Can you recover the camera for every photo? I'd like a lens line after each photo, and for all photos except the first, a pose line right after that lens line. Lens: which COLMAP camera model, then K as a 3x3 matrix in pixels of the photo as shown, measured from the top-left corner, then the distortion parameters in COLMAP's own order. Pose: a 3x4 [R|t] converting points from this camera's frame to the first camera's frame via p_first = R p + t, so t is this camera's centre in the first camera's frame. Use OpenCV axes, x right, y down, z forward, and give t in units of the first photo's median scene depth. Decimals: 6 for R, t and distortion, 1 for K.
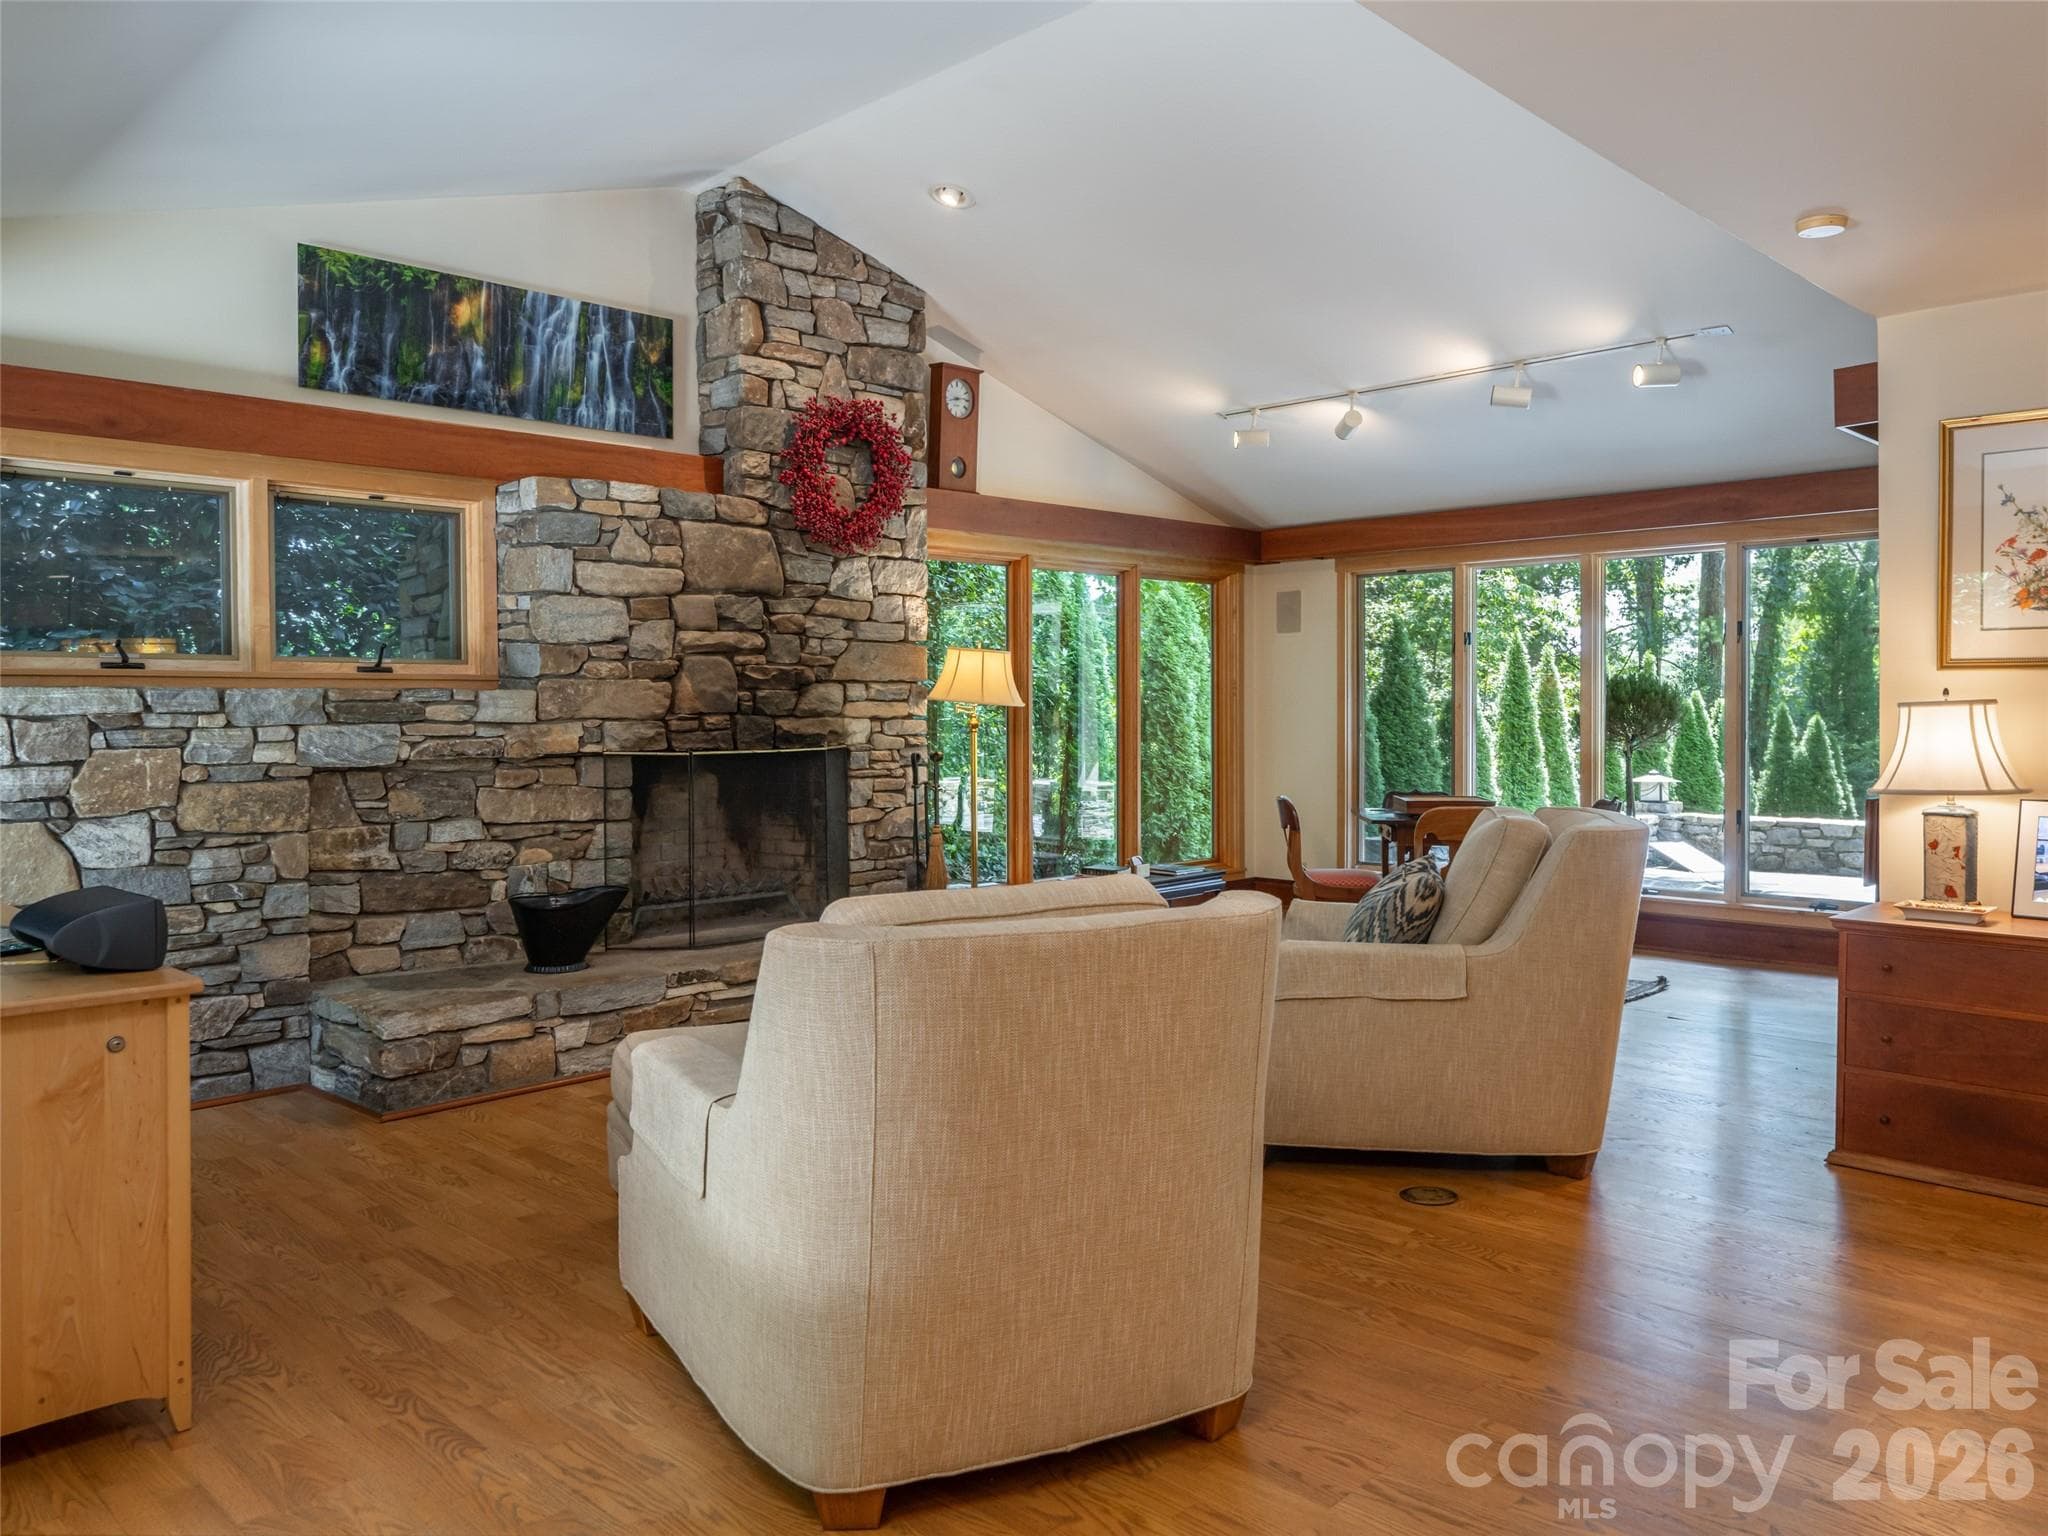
lens RADIAL K [[1464.2, 0, 992.1], [0, 1464.2, 713.5], [0, 0, 1]] dist [-0.001240, 0.001003]
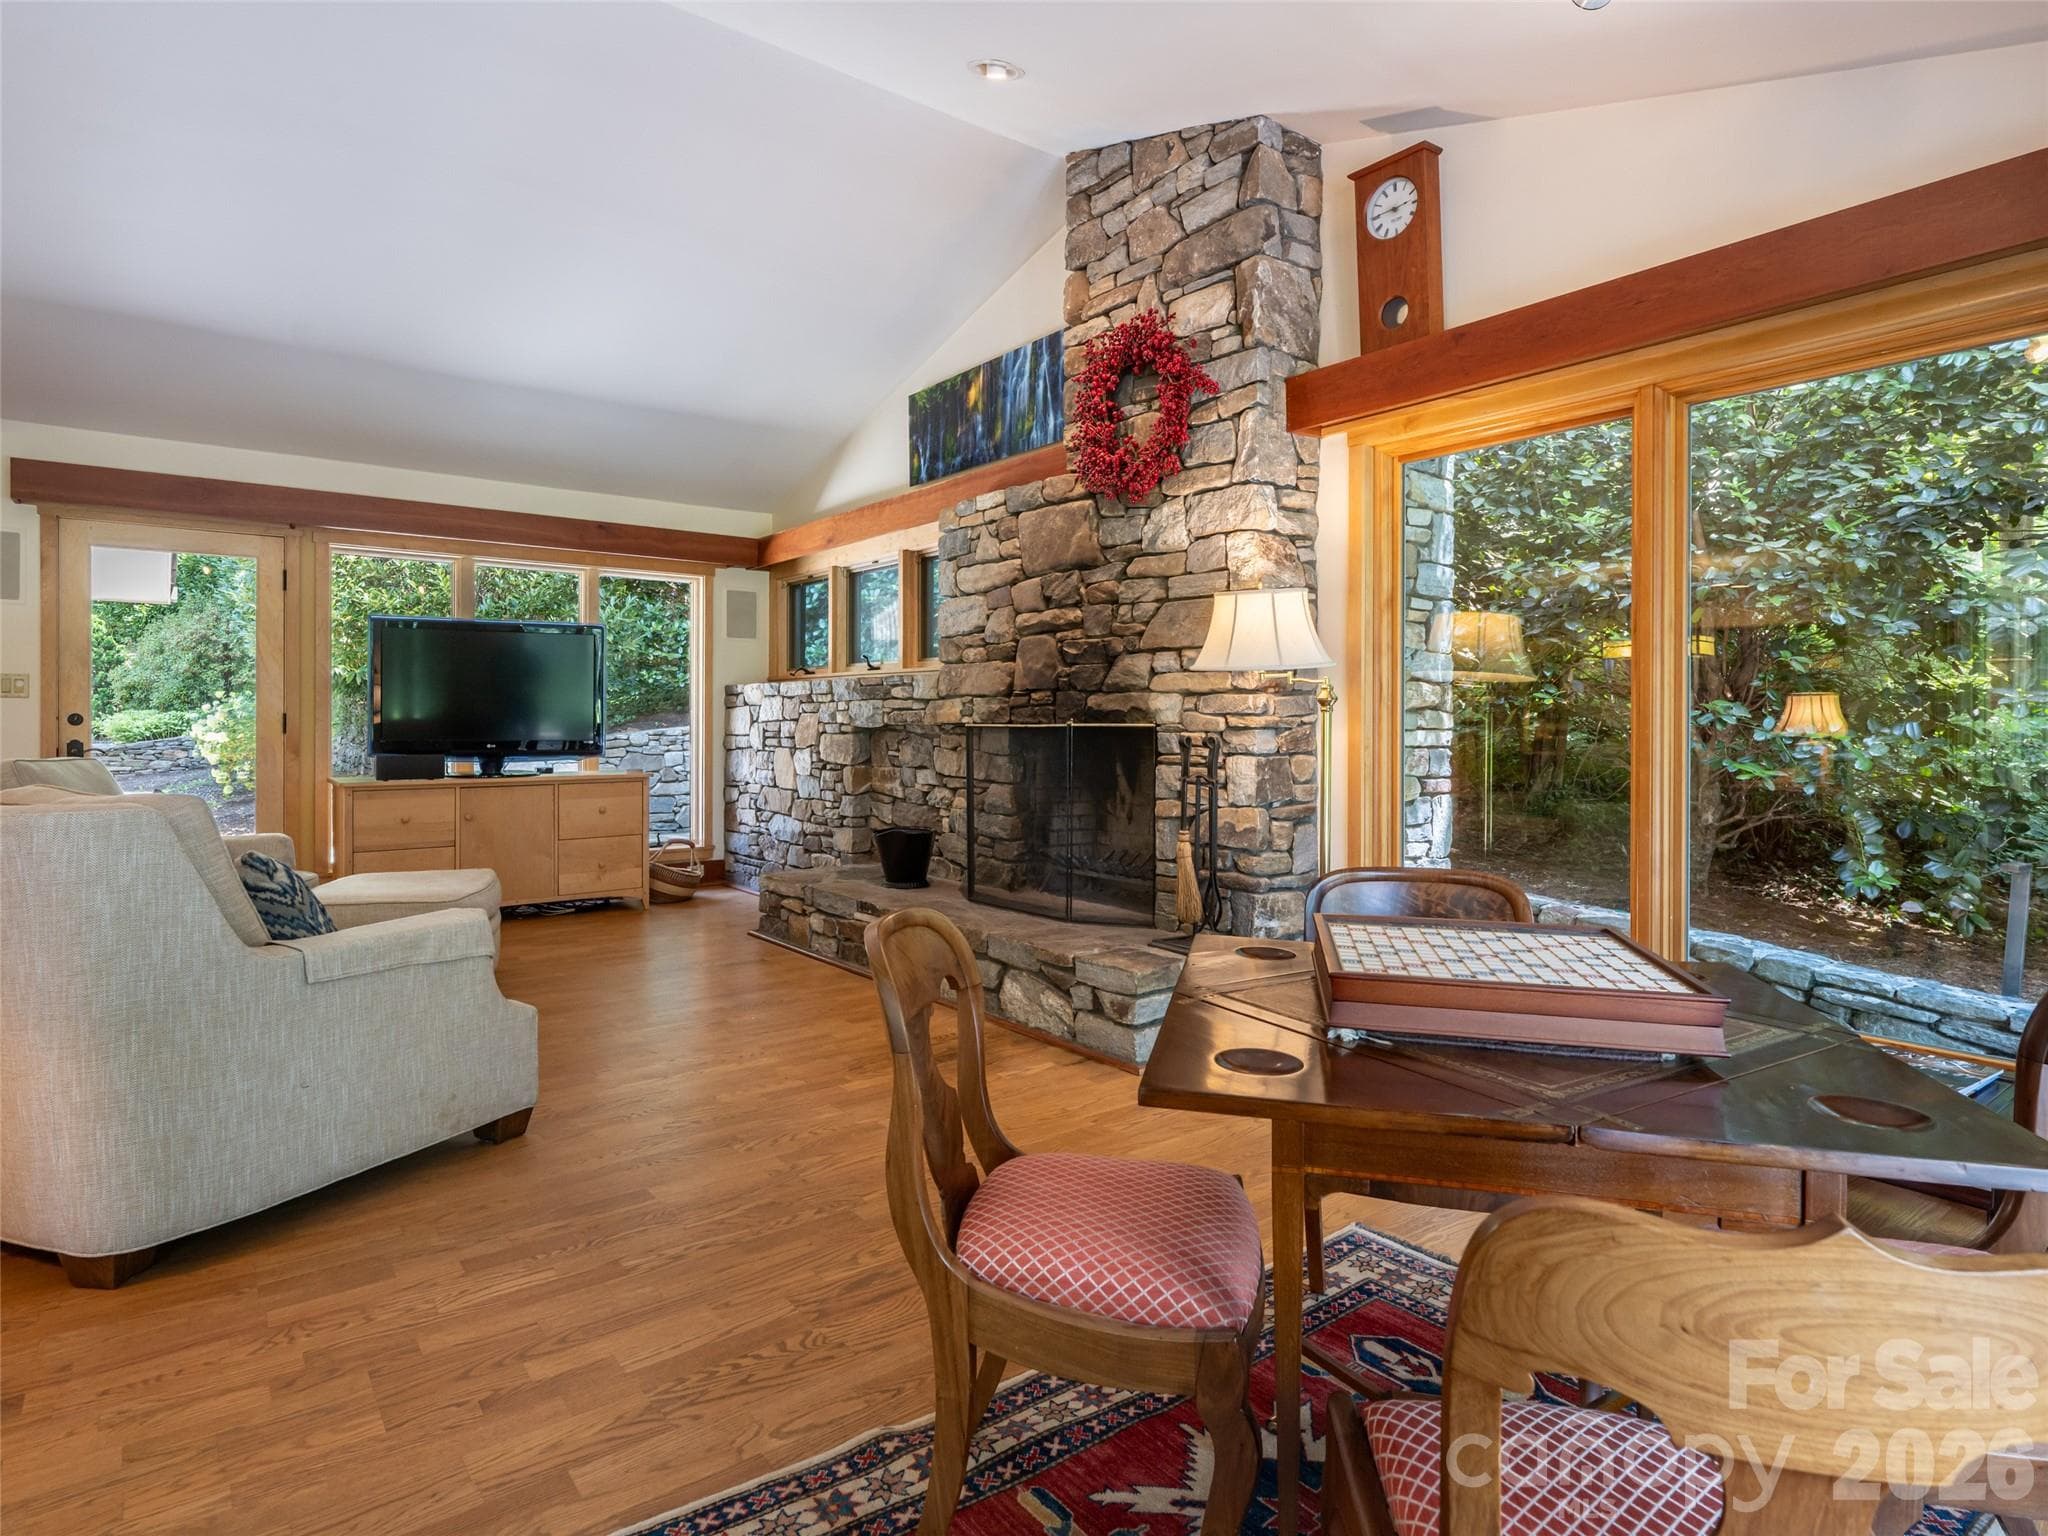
lens RADIAL K [[1128.3, 0, 1022.3], [0, 1128.3, 725.7], [0, 0, 1]] dist [0.002285, 0.000135]
pose [[-0.129268, 0.006282, -0.991590, 0.627992], [-0.011276, 0.999906, 0.007804, 0.019967], [0.991546, 0.012190, -0.129185, 1.122823]]
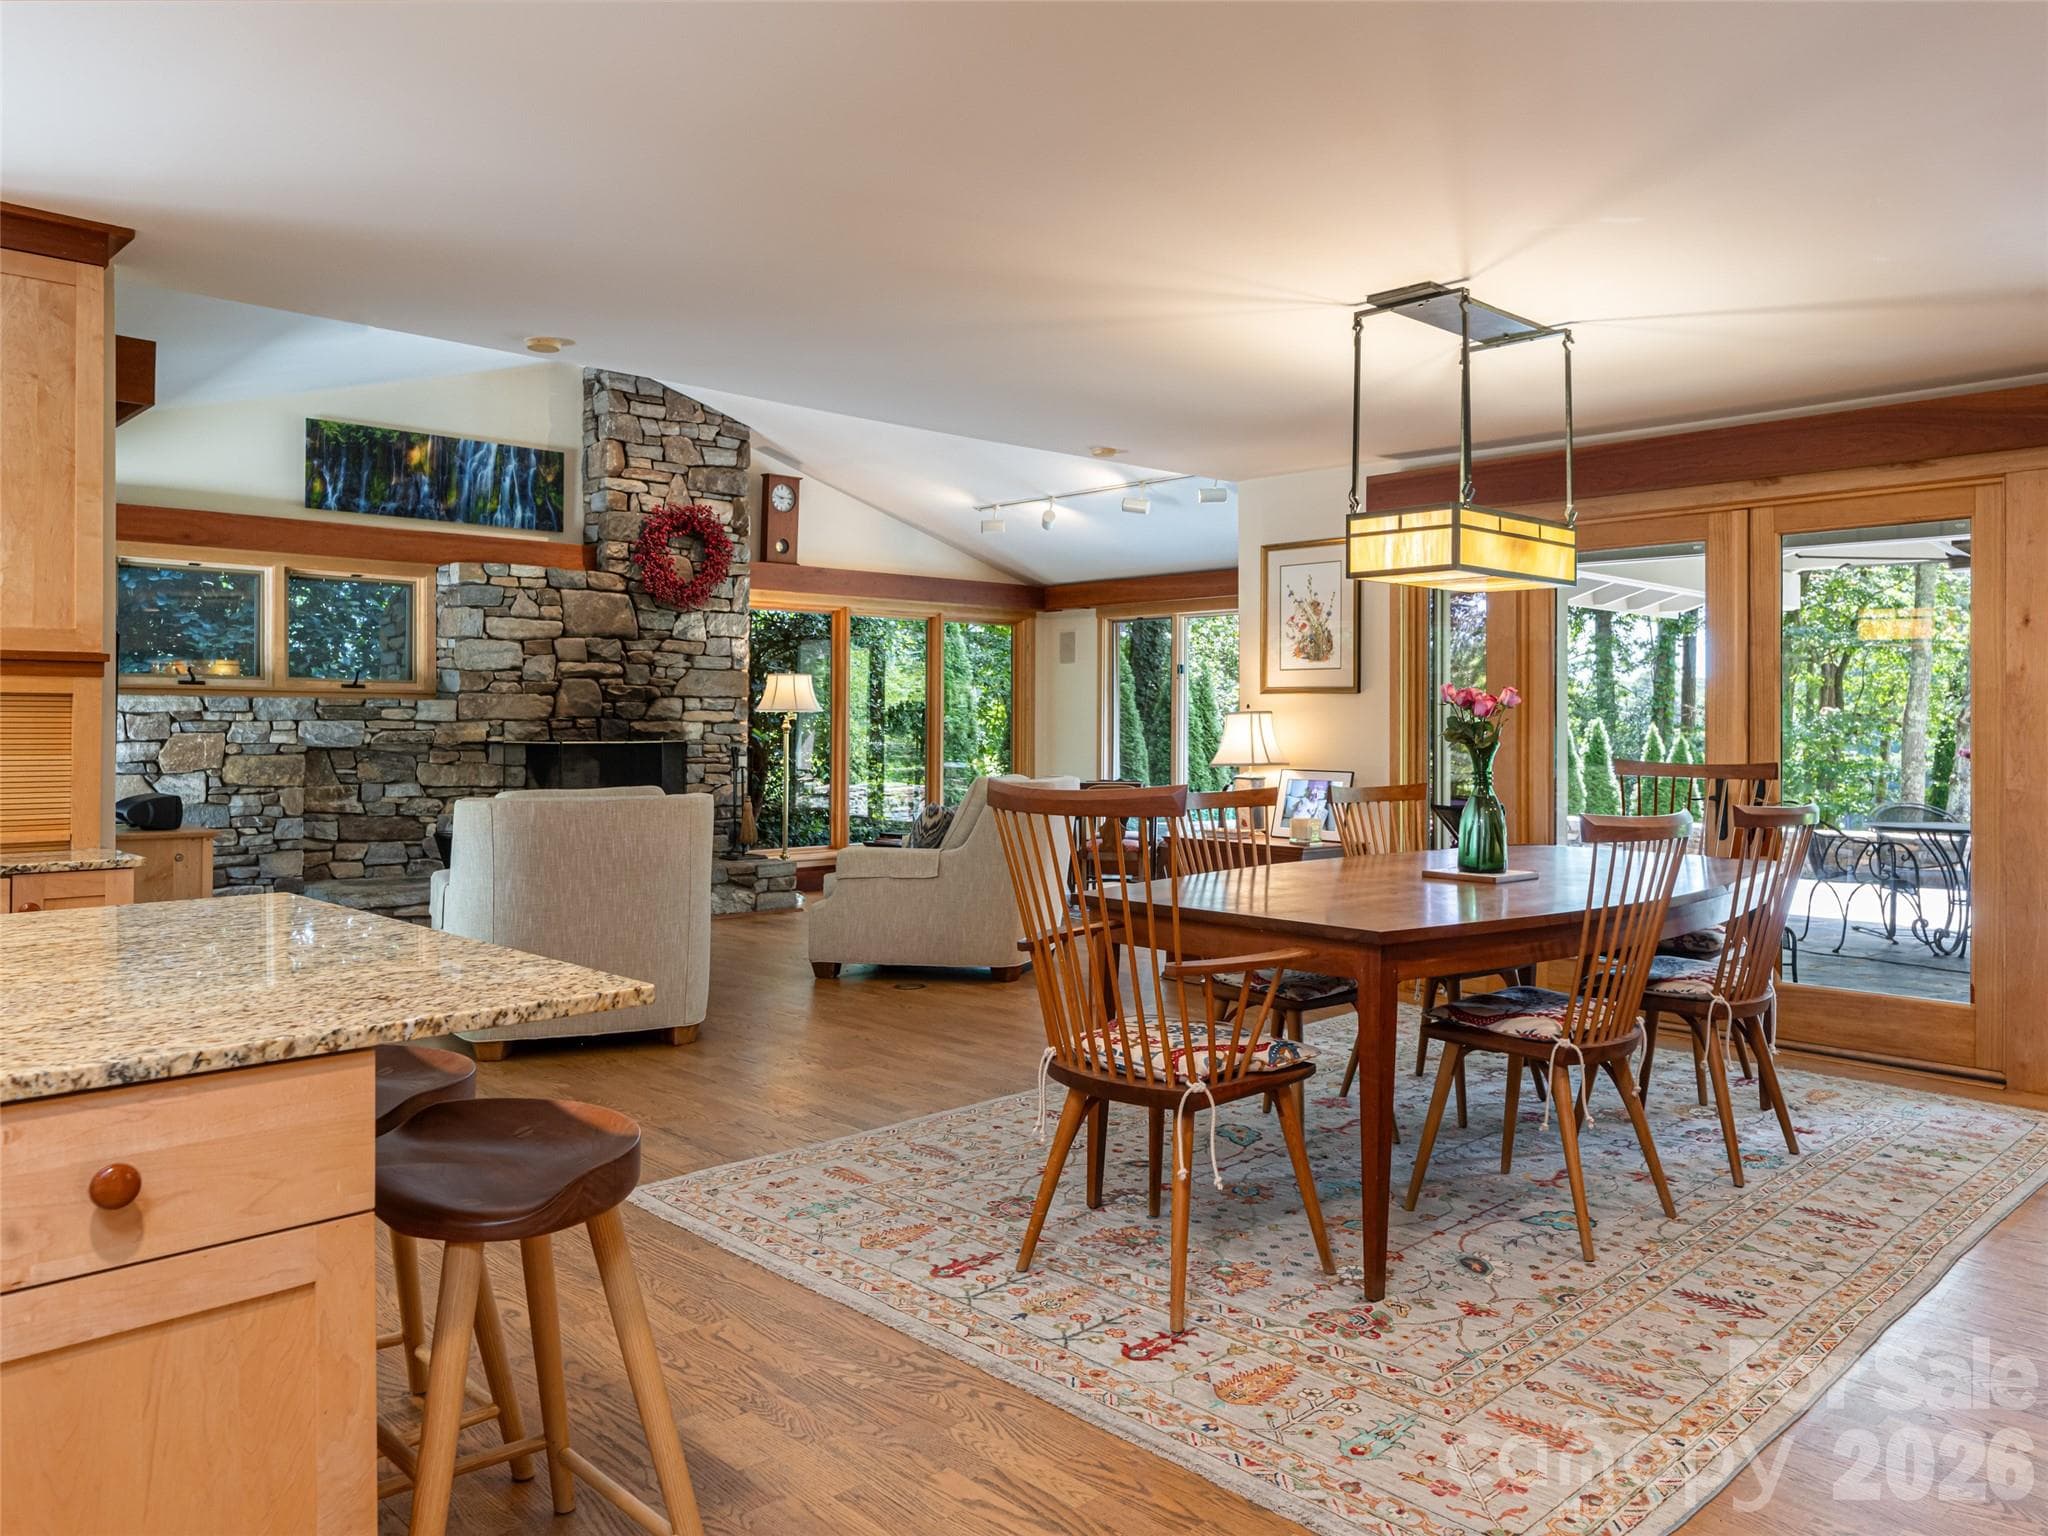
lens RADIAL K [[1430.2, 0, 1024.0], [0, 1430.2, 707.4], [0, 0, 1]] dist [-0.001801, -0.002299]
pose [[0.999839, 0.007791, -0.016183, 0.291442], [-0.008077, 0.999811, -0.017675, 0.012423], [0.016042, 0.017803, 0.999713, -0.467459]]
